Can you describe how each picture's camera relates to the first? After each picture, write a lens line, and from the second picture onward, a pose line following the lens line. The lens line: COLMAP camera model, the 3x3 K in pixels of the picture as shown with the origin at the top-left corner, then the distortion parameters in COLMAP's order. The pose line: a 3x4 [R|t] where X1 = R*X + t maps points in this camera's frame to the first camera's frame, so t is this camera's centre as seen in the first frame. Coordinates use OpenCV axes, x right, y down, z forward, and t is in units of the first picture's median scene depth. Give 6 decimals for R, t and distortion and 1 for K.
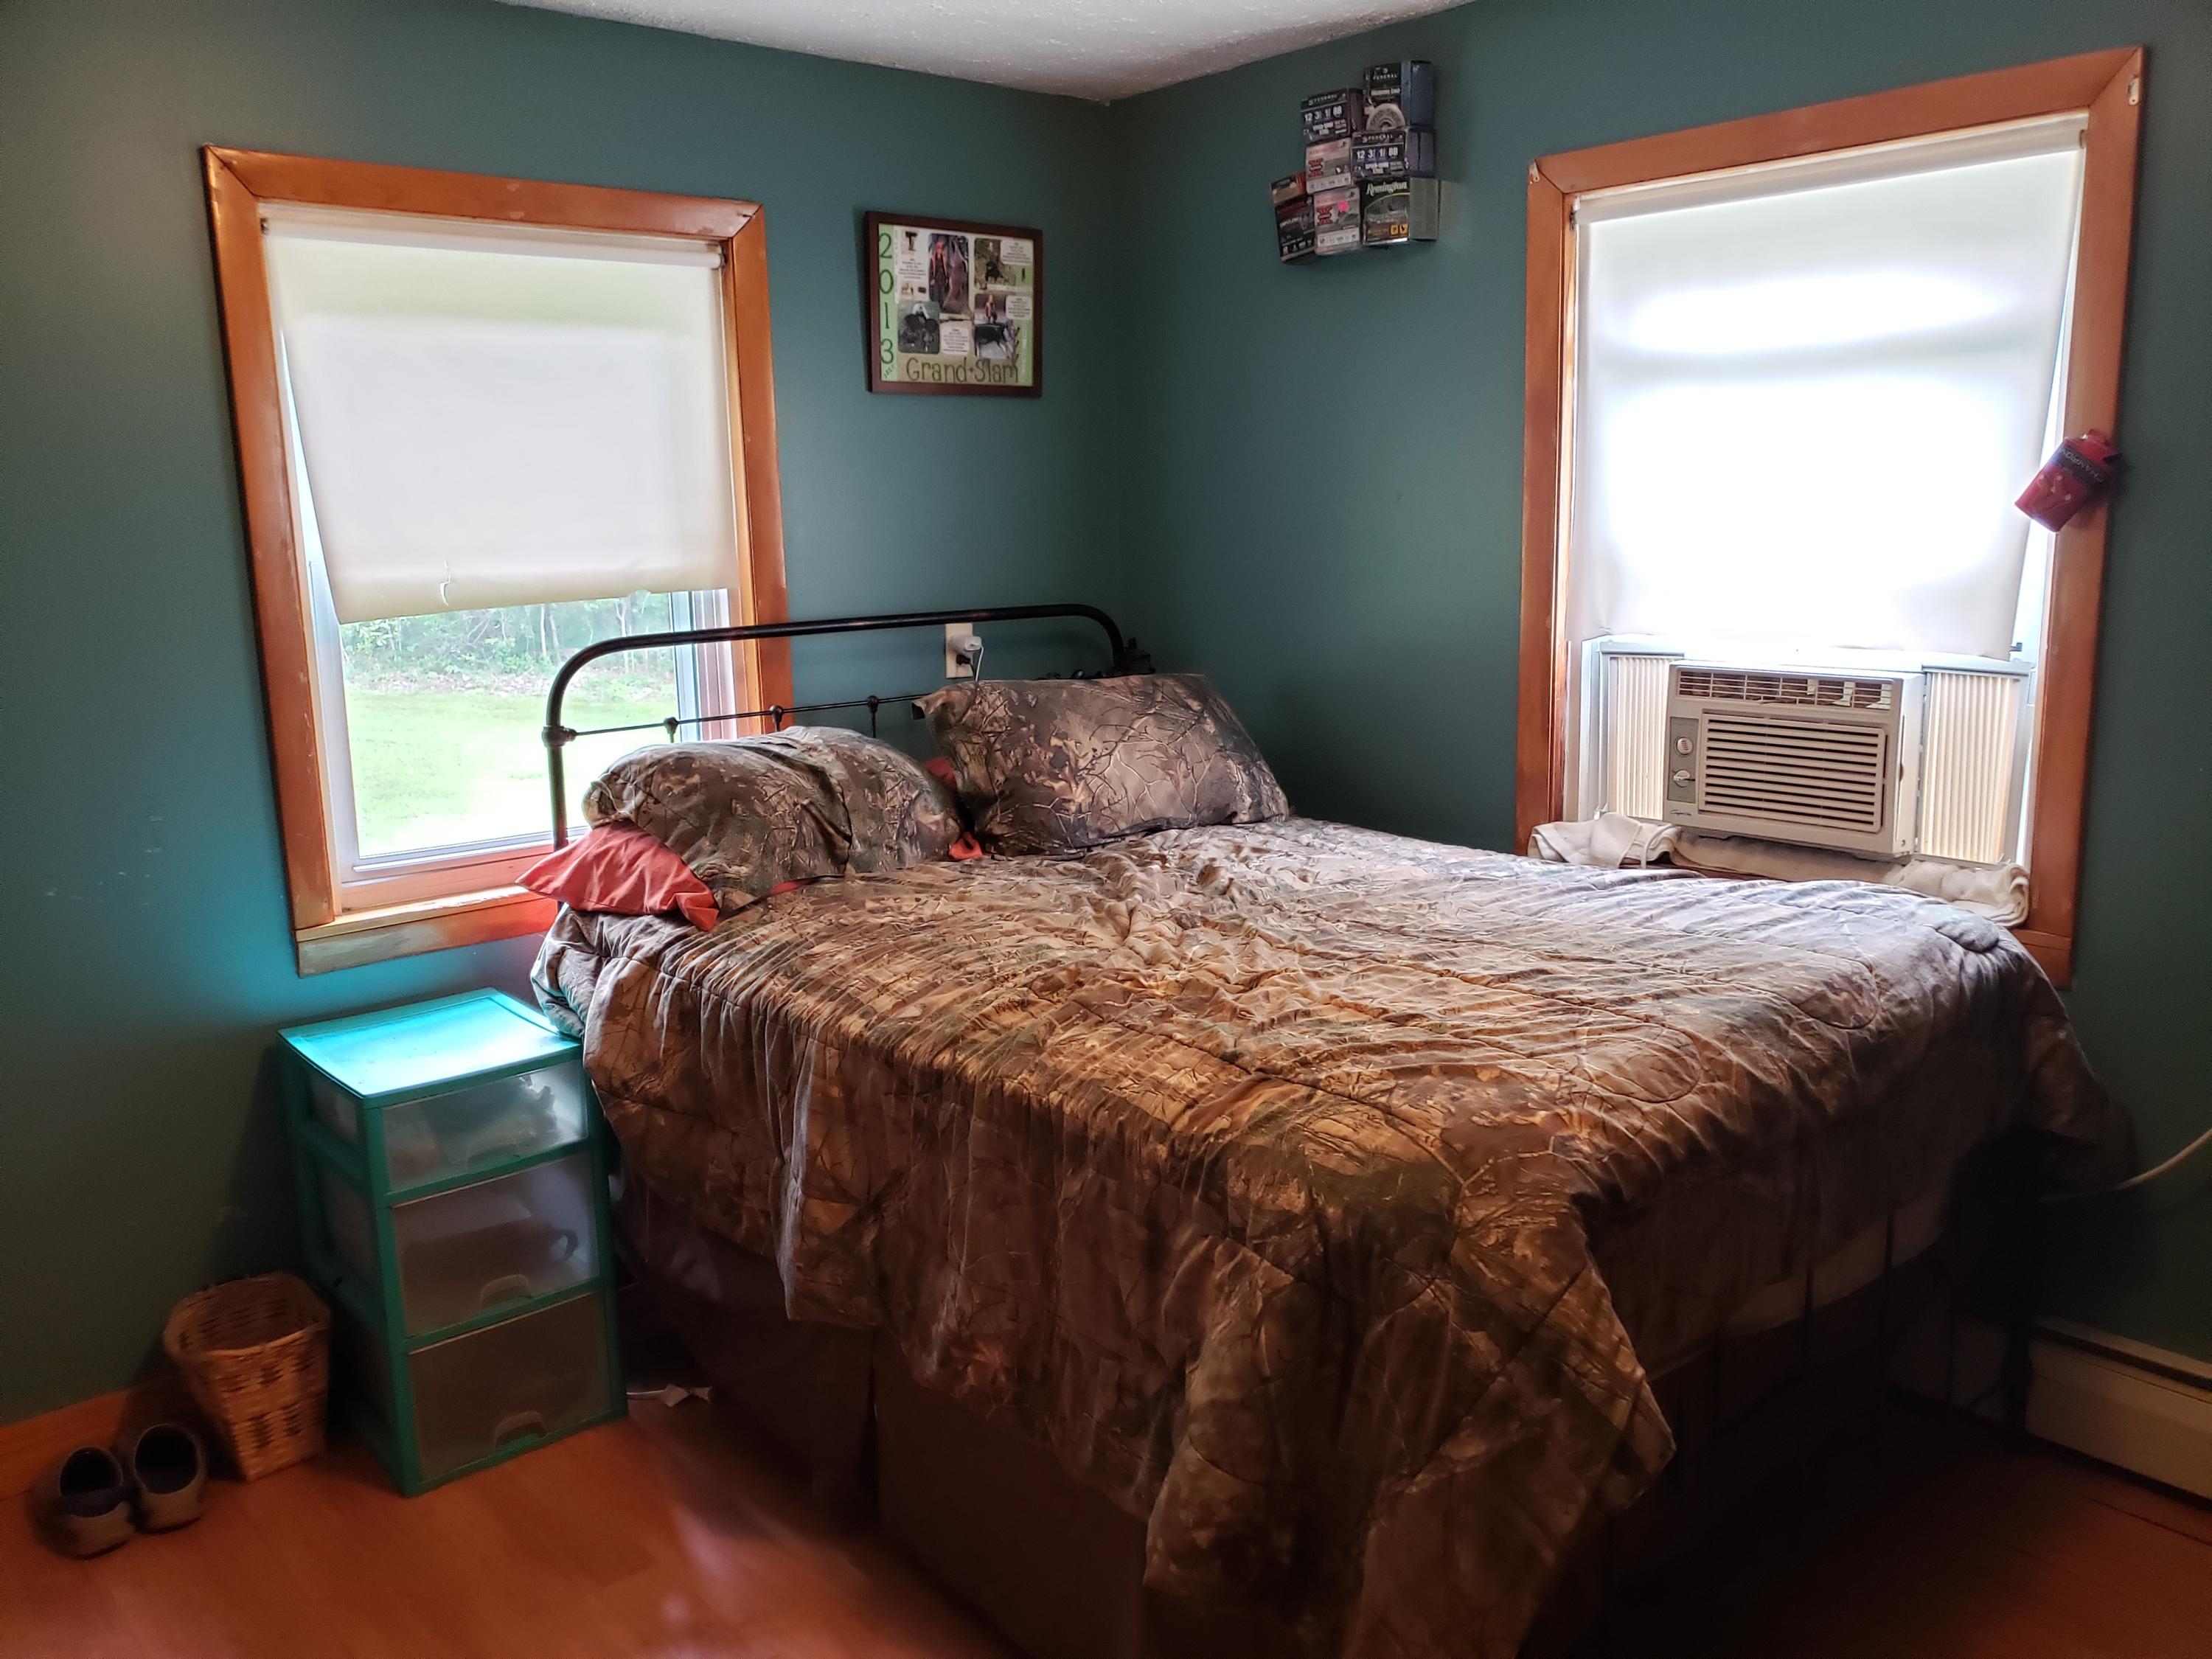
lens RADIAL K [[1695.8, 0, 1103.2], [0, 1695.8, 831.4], [0, 0, 1]] dist [0.001246, -0.020889]
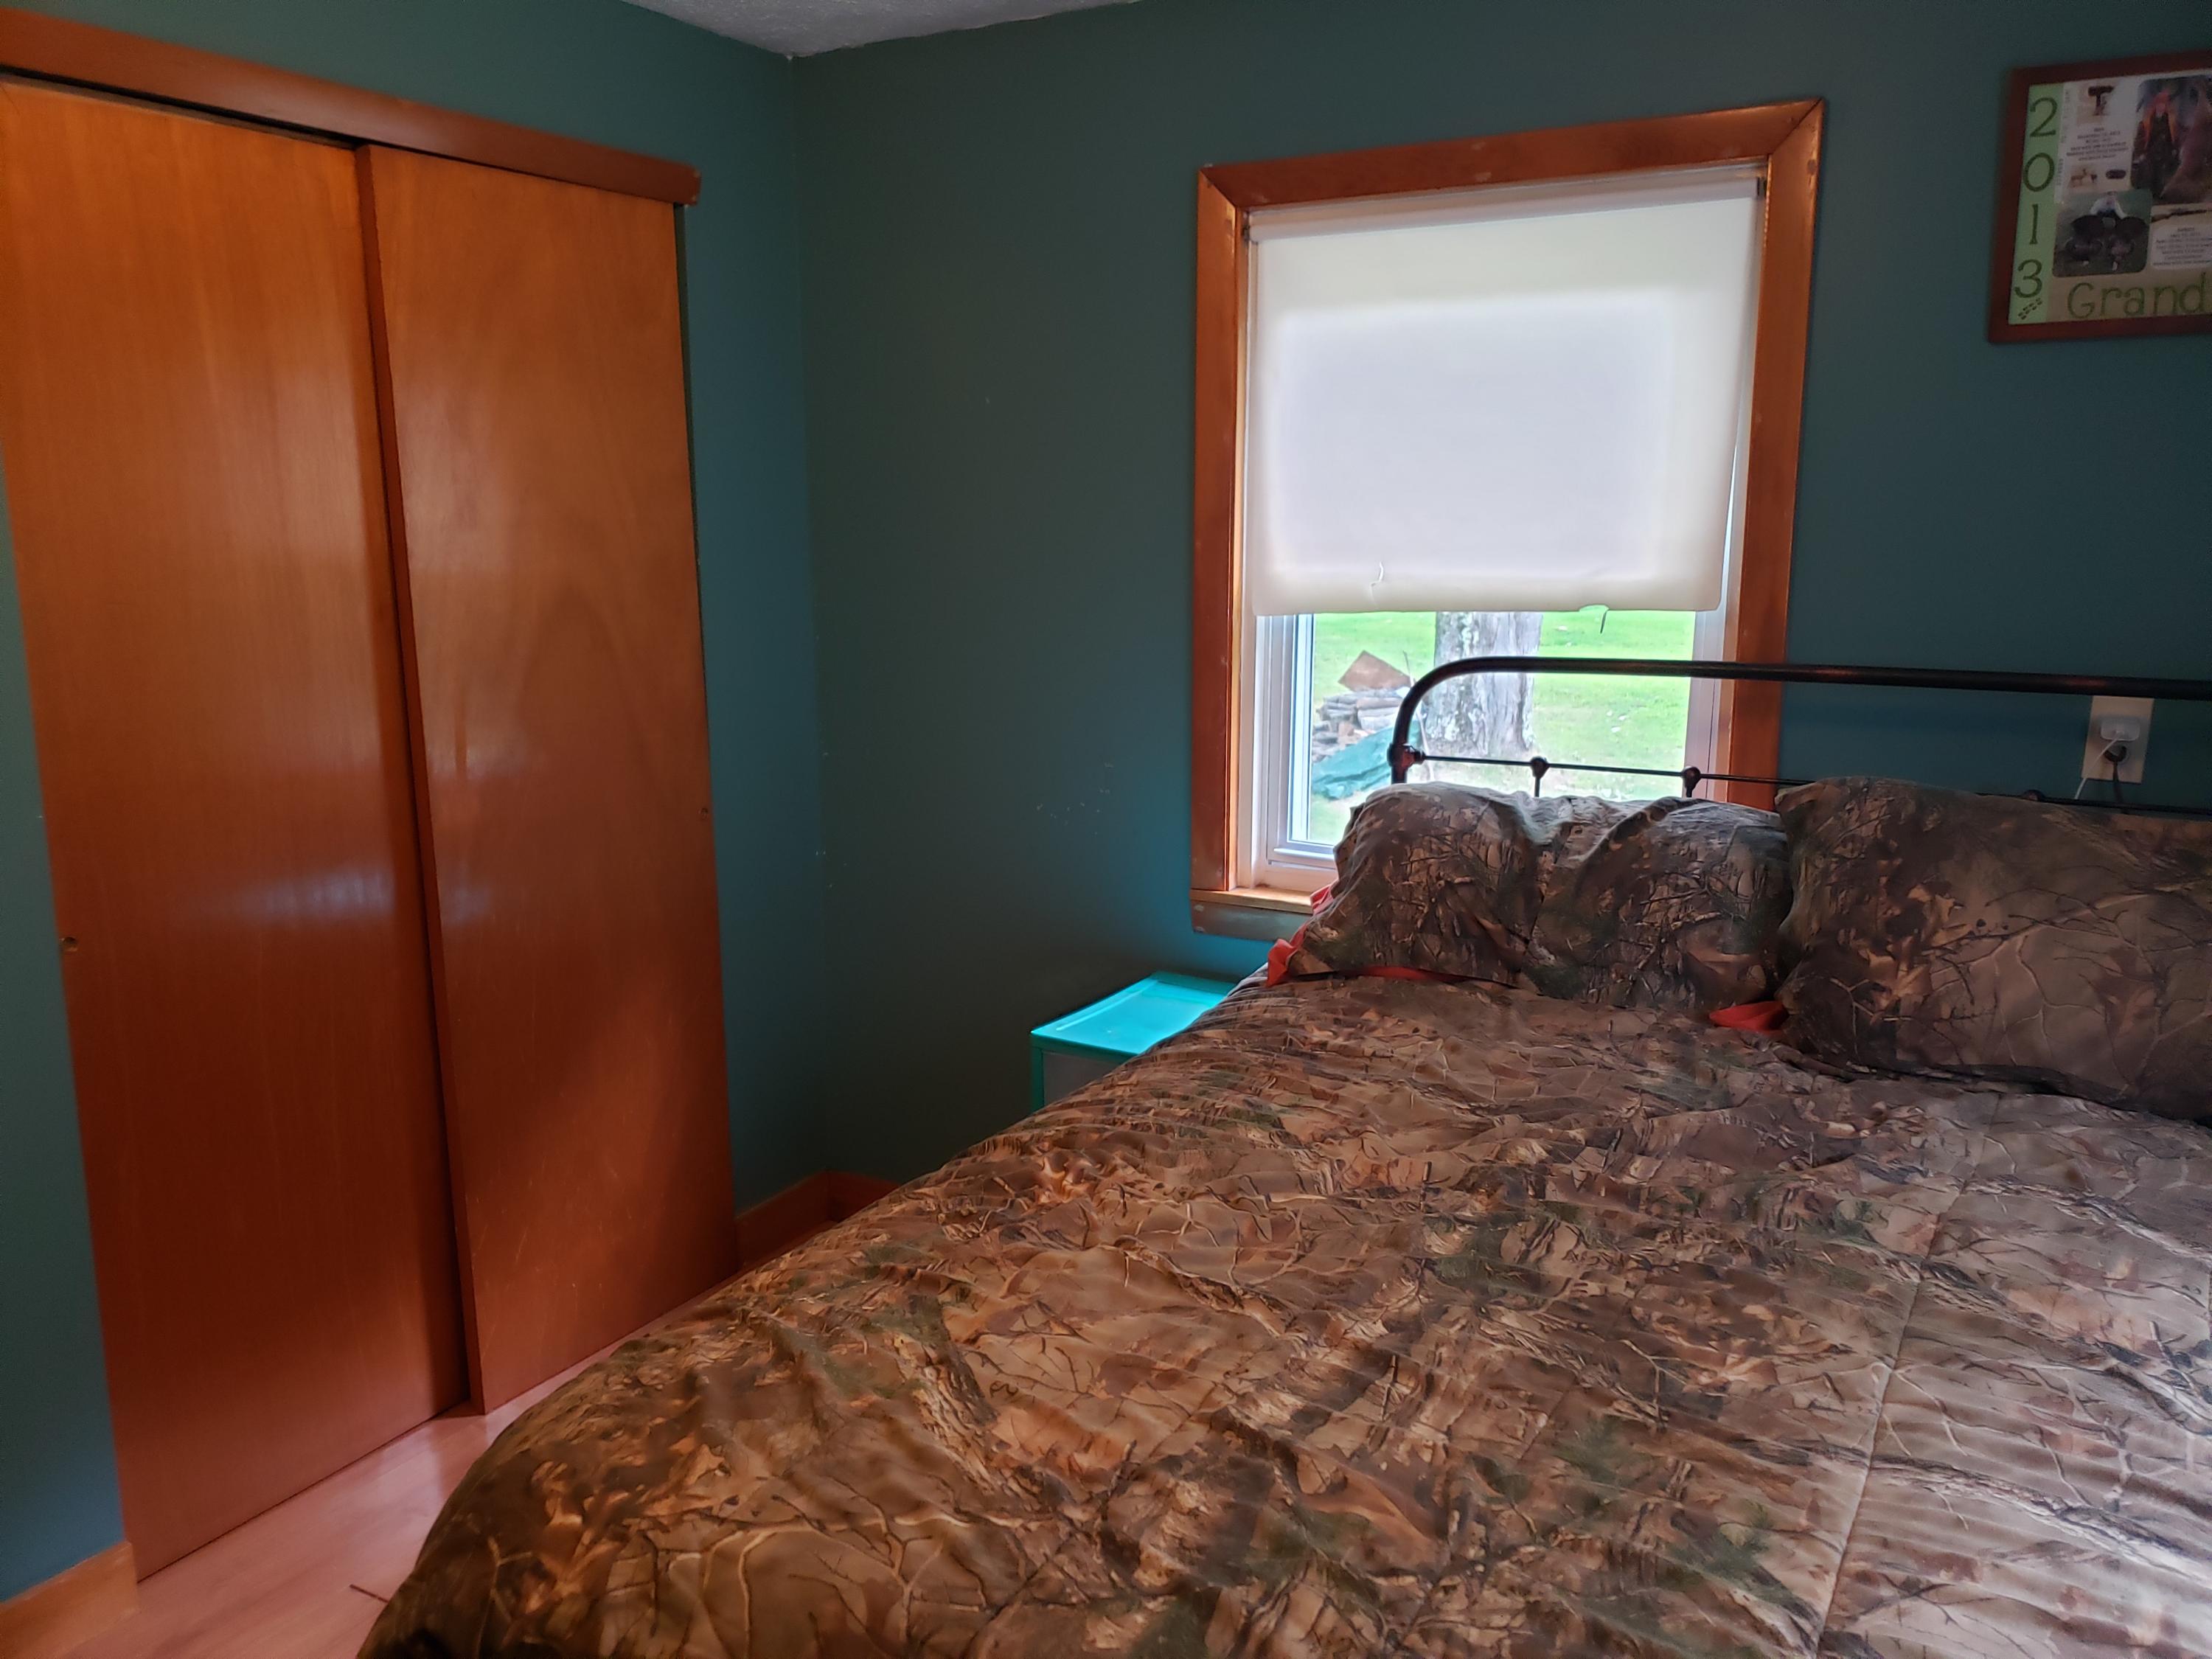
lens RADIAL K [[1695.8, 0, 1099.9], [0, 1695.8, 824.8], [0, 0, 1]] dist [0.001246, -0.020889]
pose [[0.297499, 0.192496, -0.935115, 0.427932], [-0.181062, 0.973063, 0.142704, -0.104393], [0.937396, 0.126860, 0.324339, 0.475134]]
